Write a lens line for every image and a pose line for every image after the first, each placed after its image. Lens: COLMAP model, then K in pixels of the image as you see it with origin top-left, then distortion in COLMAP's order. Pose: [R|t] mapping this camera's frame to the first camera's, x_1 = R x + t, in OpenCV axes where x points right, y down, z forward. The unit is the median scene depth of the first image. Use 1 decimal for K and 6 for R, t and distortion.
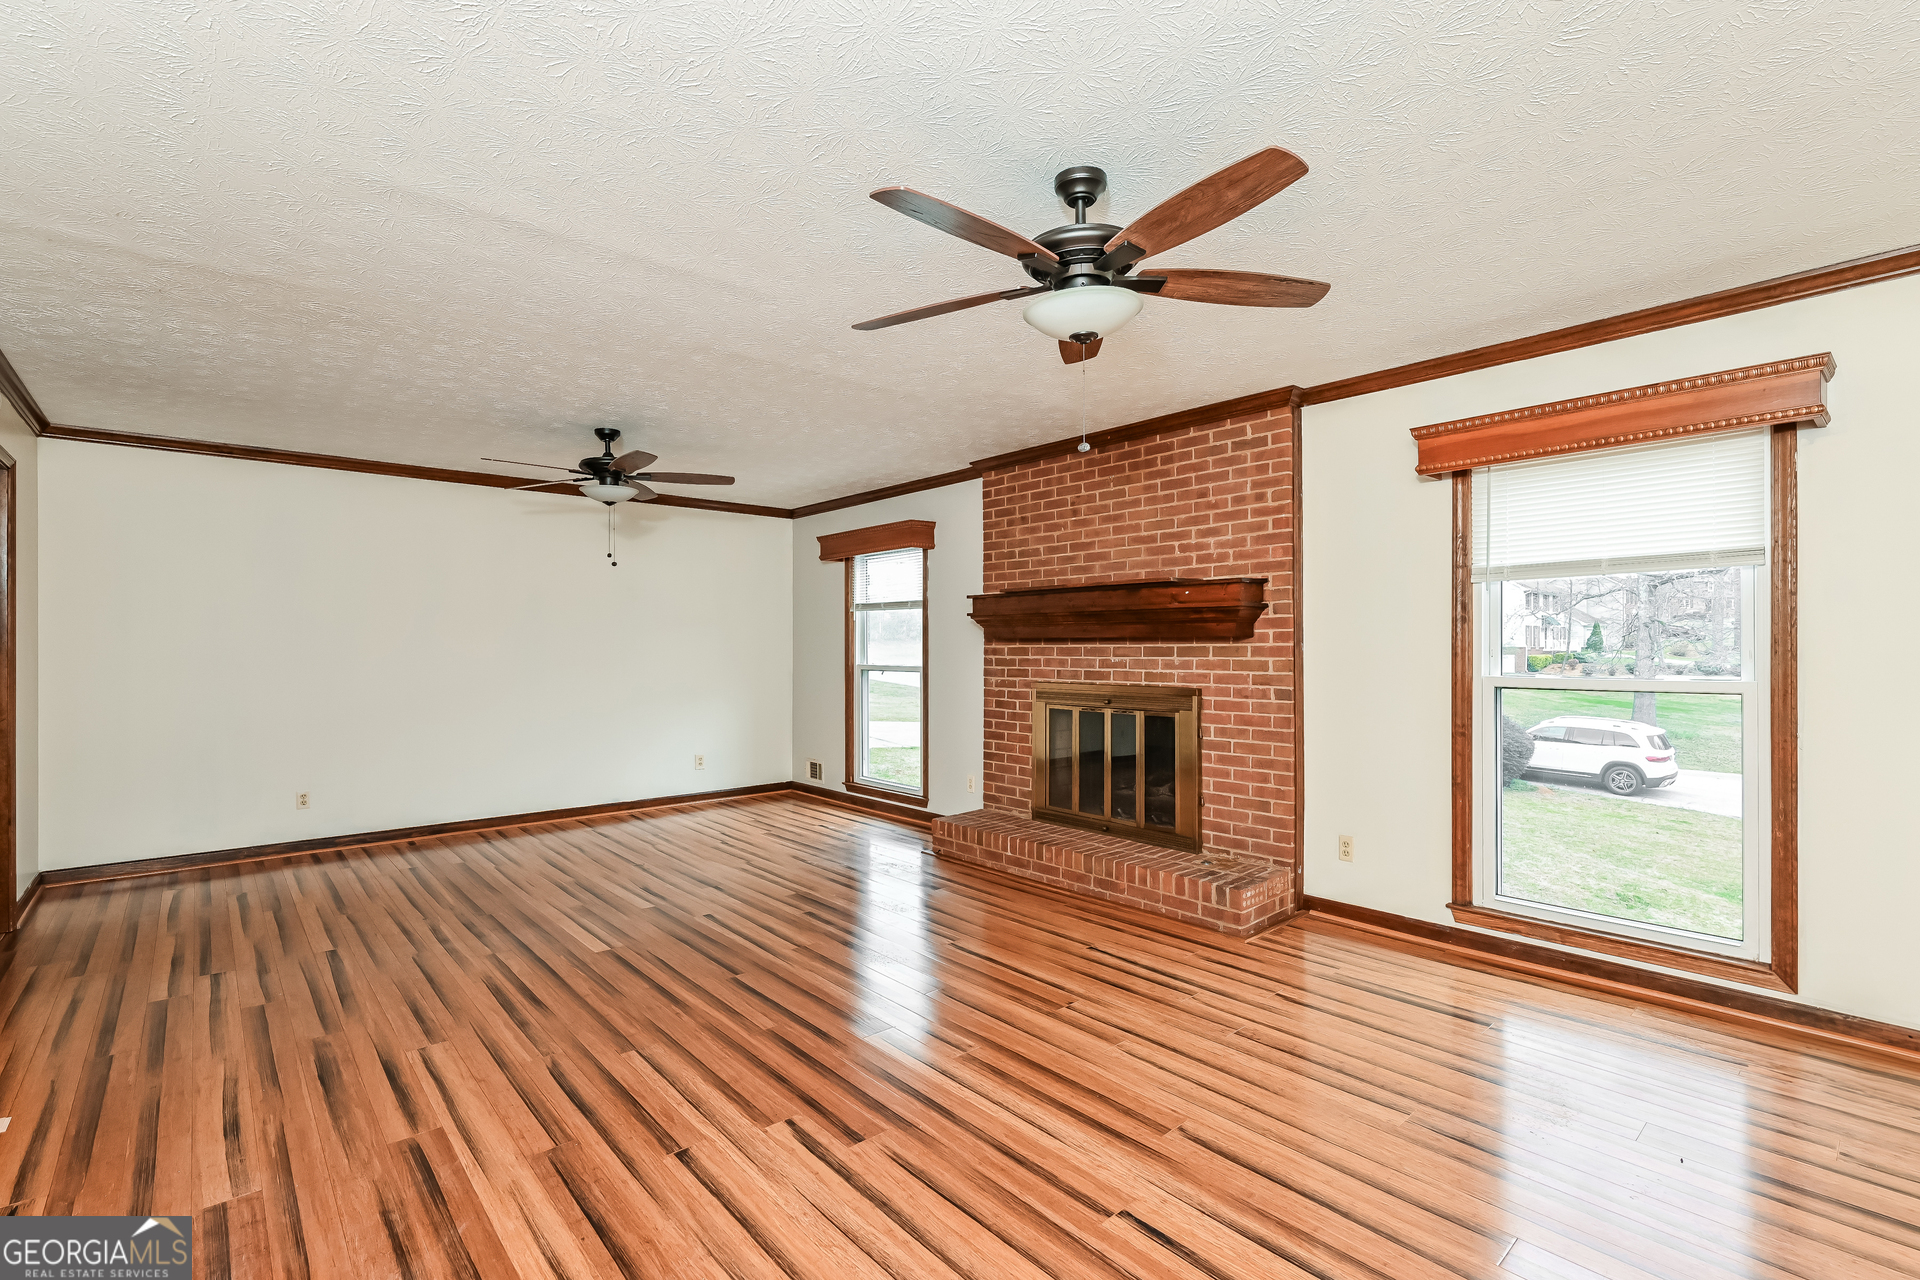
lens RADIAL K [[865.5, 0, 957.2], [0, 865.5, 634.5], [0, 0, 1]] dist [-0.005415, -0.001291]
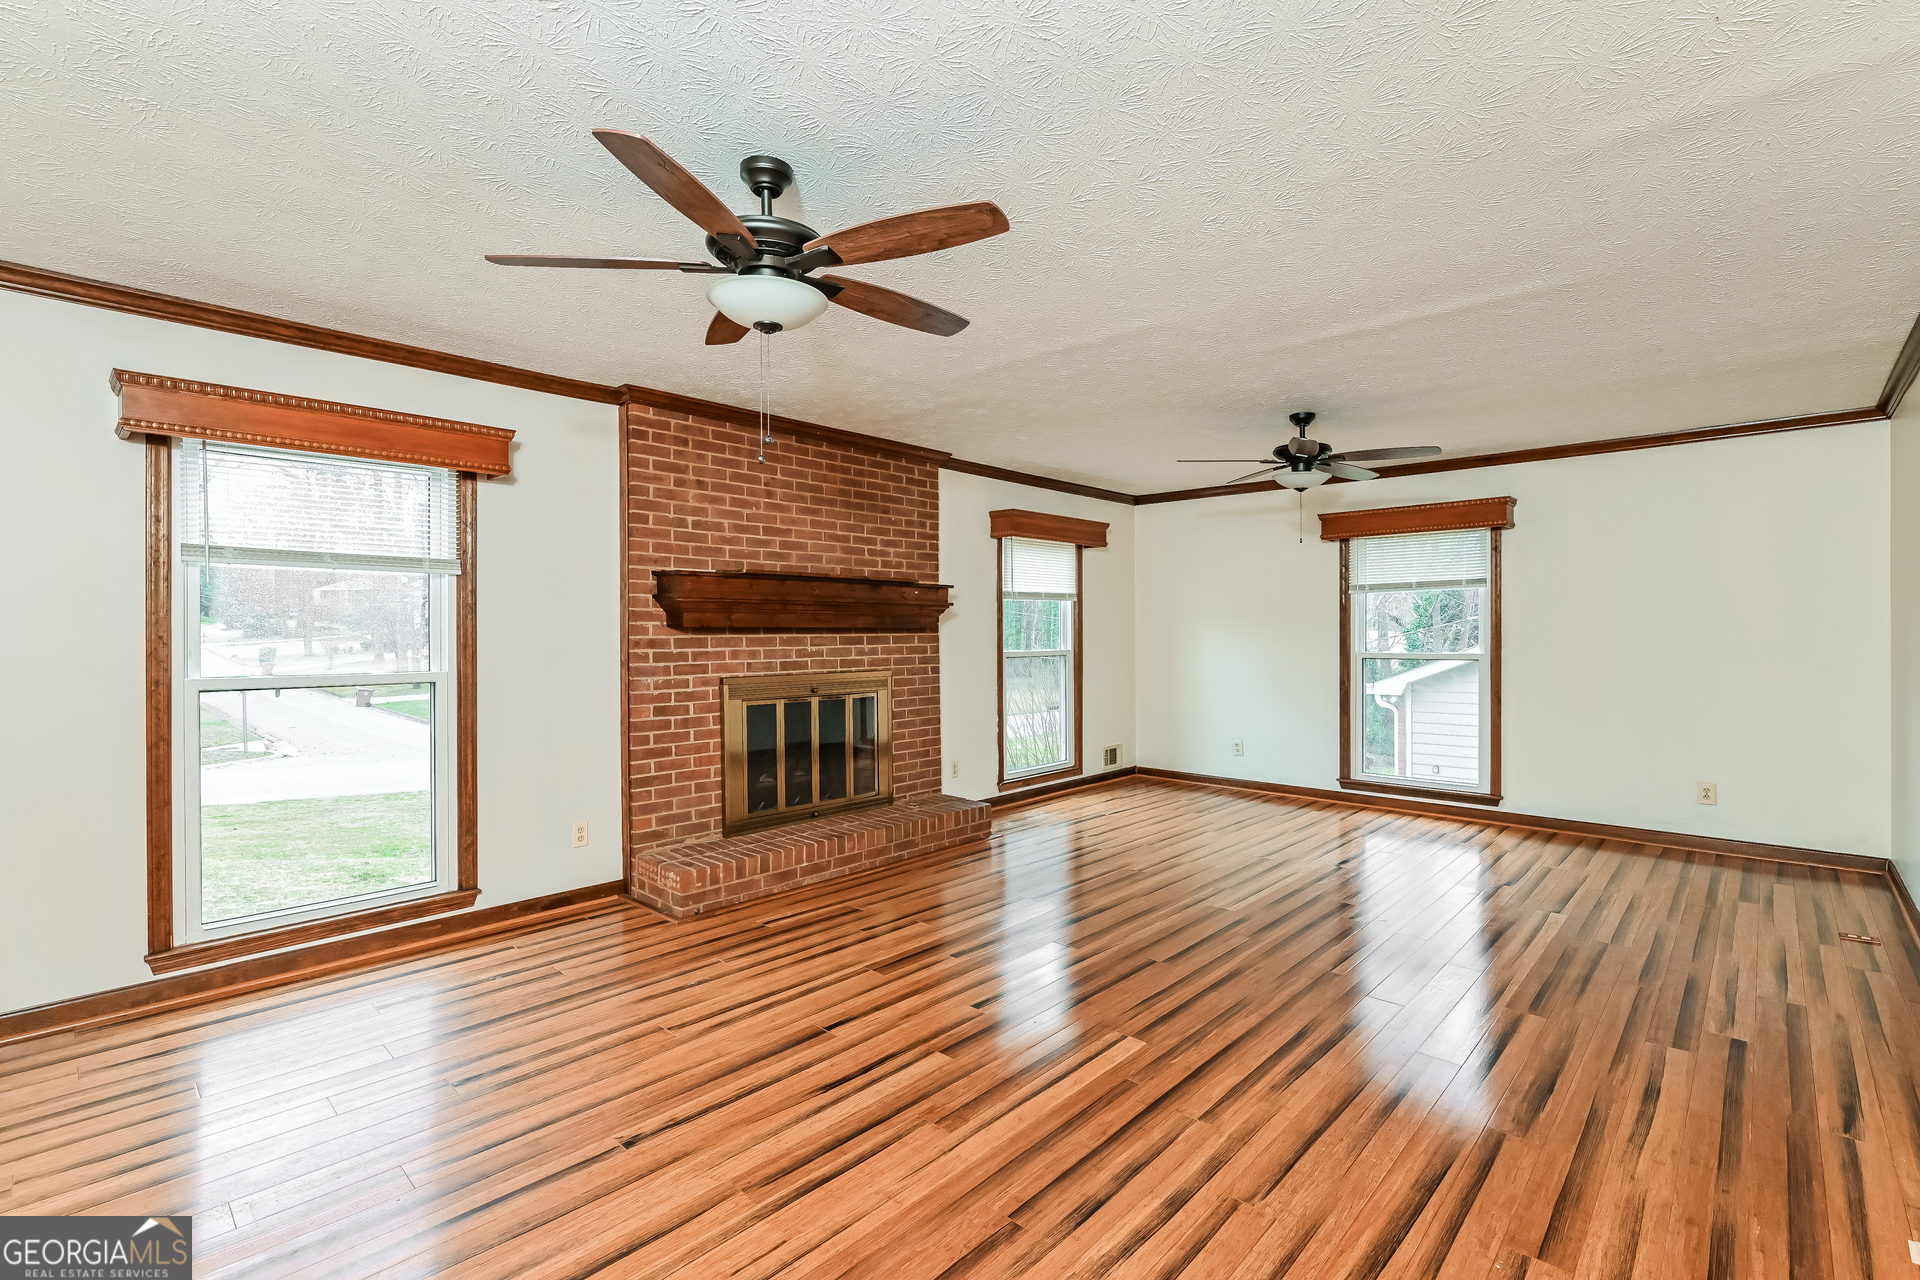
lens RADIAL K [[865.5, 0, 956.5], [0, 865.5, 642.4], [0, 0, 1]] dist [-0.005415, -0.001291]
pose [[-0.092782, -0.008169, 0.995653, -0.864022], [-0.009014, 0.999932, 0.007364, 0.011899], [-0.995646, -0.008291, -0.092849, 0.931231]]
